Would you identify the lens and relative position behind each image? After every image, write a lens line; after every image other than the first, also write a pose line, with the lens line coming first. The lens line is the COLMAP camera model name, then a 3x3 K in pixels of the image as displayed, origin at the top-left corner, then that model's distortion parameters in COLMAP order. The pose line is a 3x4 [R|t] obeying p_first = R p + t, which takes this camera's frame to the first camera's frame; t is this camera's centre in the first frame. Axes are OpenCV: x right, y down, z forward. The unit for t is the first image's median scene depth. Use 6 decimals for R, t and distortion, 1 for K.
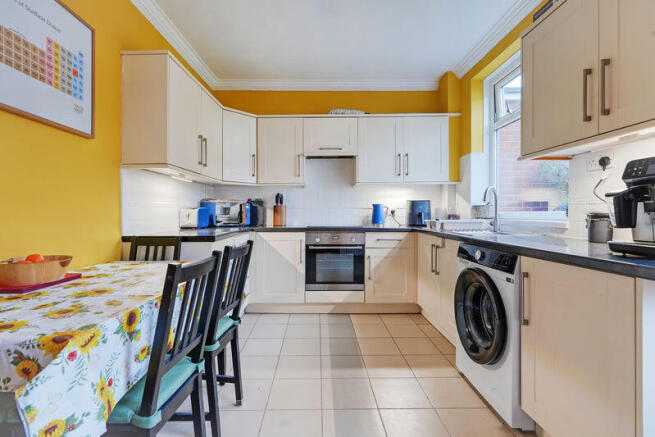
lens RADIAL K [[298.6, 0, 325.2], [0, 298.6, 212.9], [0, 0, 1]] dist [-0.008907, 0.002068]
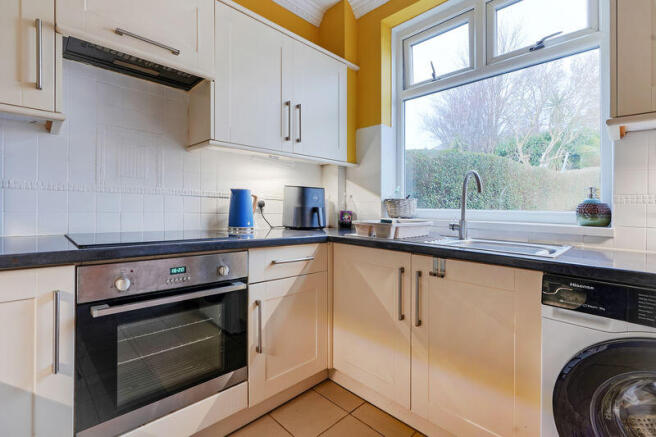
lens RADIAL K [[299.0, 0, 332.0], [0, 299.0, 212.9], [0, 0, 1]] dist [-0.008907, 0.002068]
pose [[0.717213, 0.005059, 0.696835, -0.090345], [-0.022954, 0.999603, 0.016367, -0.000099], [-0.696475, -0.027734, 0.717044, 0.599951]]
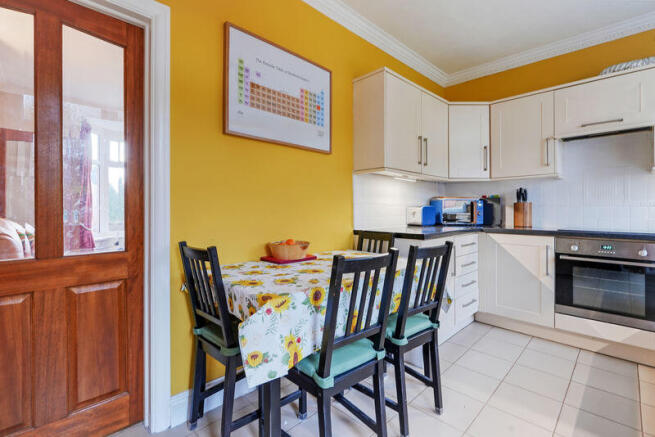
lens RADIAL K [[298.6, 0, 326.0], [0, 298.6, 206.4], [0, 0, 1]] dist [-0.008907, 0.002068]
pose [[0.699848, -0.004270, -0.714279, 0.070290], [-0.005618, 0.999918, -0.011483, -0.002060], [0.714270, 0.012050, 0.699767, 0.033788]]
